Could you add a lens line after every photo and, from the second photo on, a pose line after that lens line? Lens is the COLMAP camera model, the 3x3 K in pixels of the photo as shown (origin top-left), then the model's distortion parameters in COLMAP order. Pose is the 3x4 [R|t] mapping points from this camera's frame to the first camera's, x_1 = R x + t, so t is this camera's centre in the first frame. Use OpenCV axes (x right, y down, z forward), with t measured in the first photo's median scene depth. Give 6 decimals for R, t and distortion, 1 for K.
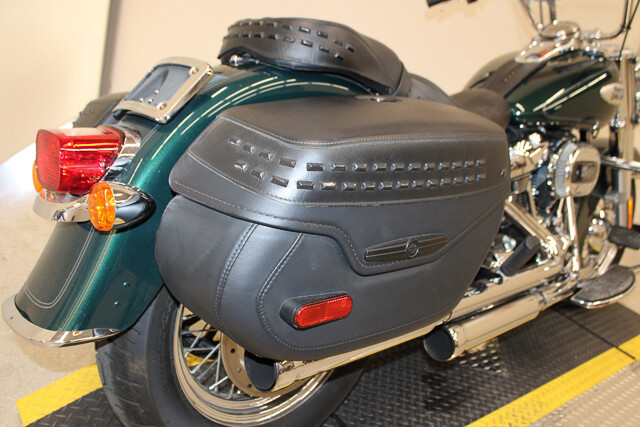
lens RADIAL K [[537.2, 0, 325.2], [0, 537.2, 210.1], [0, 0, 1]] dist [-0.146027, 0.096134]
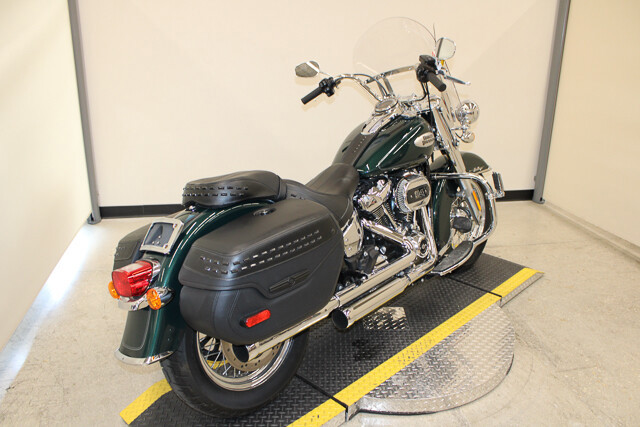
lens RADIAL K [[537.2, 0, 320.1], [0, 537.2, 214.0], [0, 0, 1]] dist [-0.146027, 0.096134]
pose [[0.966707, -0.254307, 0.028371, 0.233227], [0.254566, 0.967038, -0.005856, -0.127835], [-0.025946, 0.012883, 0.999580, -1.010313]]
